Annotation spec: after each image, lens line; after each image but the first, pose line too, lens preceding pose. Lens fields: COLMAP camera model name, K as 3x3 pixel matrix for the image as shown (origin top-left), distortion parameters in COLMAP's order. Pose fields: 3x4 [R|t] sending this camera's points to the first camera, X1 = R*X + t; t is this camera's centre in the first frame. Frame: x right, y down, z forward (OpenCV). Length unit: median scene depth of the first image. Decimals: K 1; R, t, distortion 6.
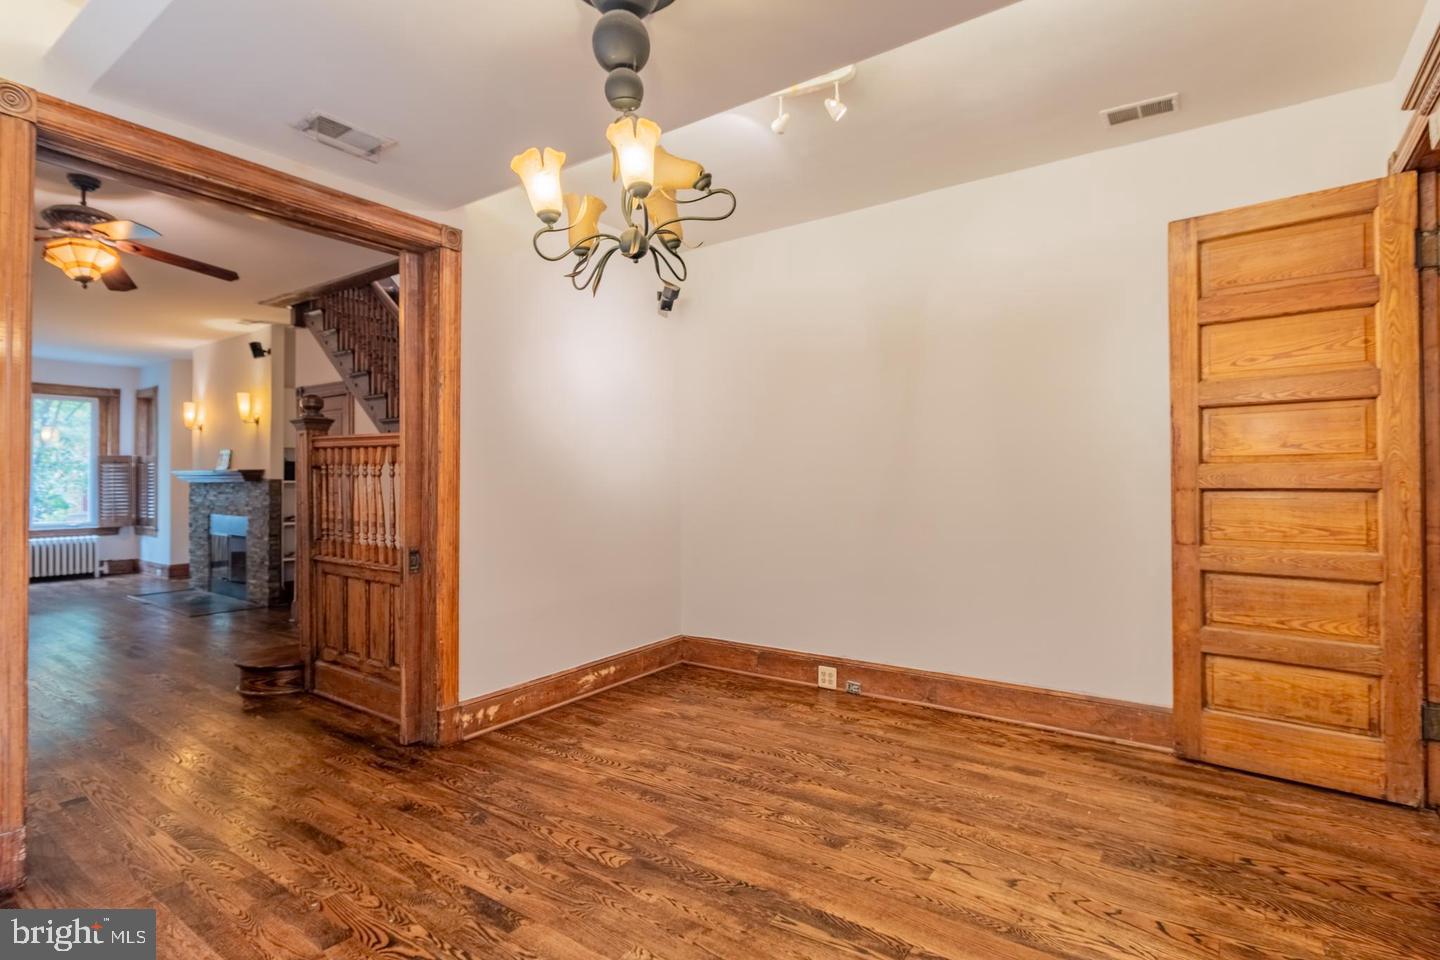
lens RADIAL K [[703.5, 0, 738.2], [0, 703.5, 467.6], [0, 0, 1]] dist [-0.001290, -0.000920]
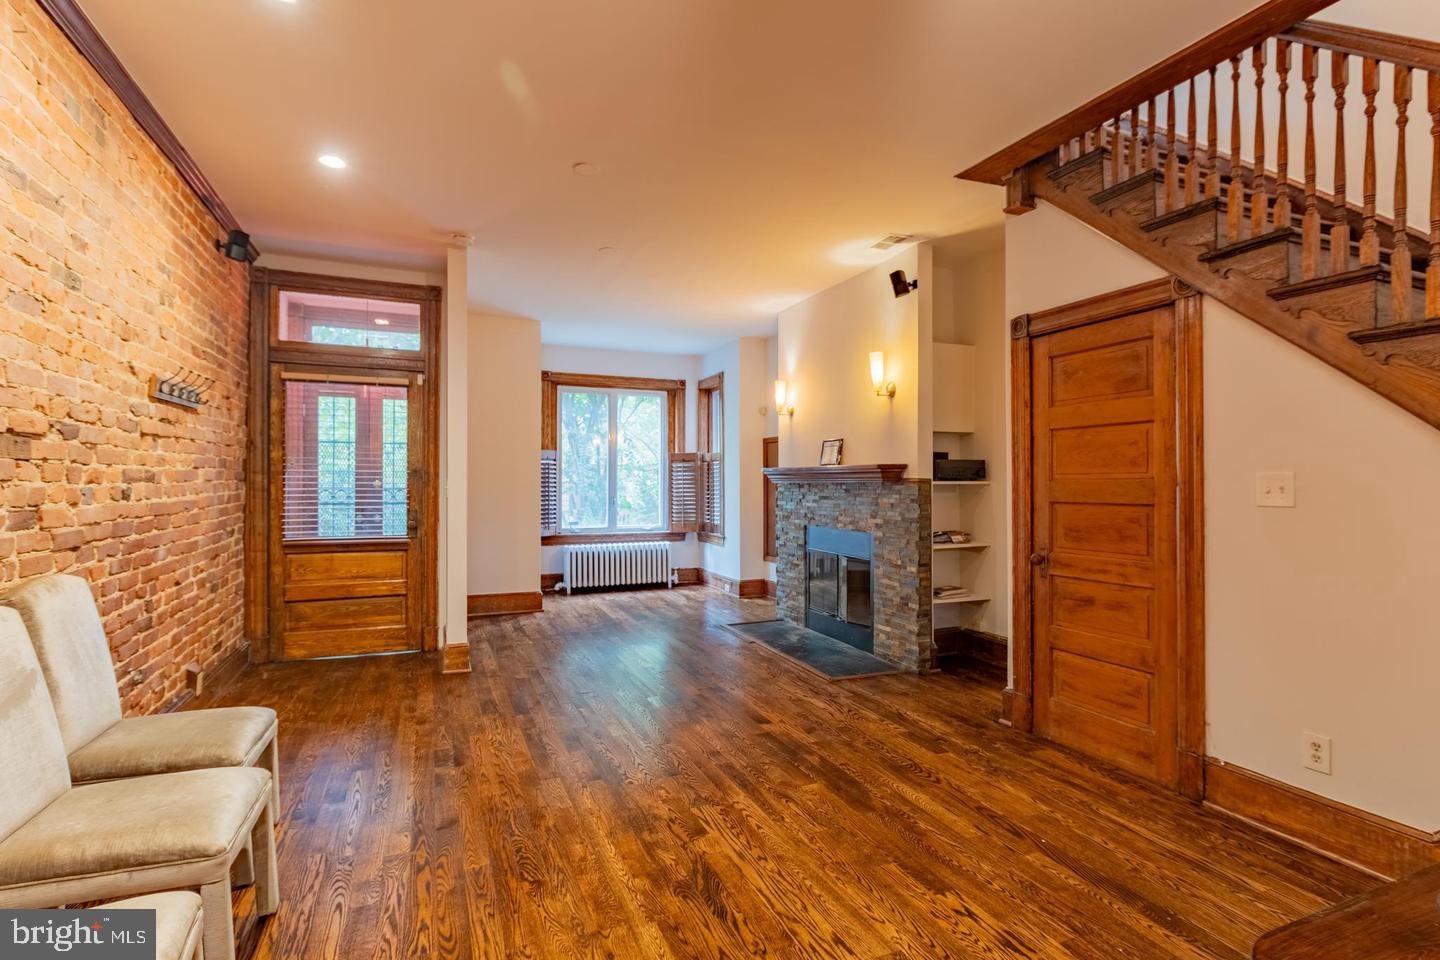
lens RADIAL K [[701.6, 0, 704.8], [0, 701.6, 480.1], [0, 0, 1]] dist [-0.000535, -0.000036]
pose [[0.829291, 0.003079, -0.558808, -0.464347], [0.003196, 0.999942, 0.010253, 0.010495], [0.558808, -0.010288, 0.829233, 0.345229]]
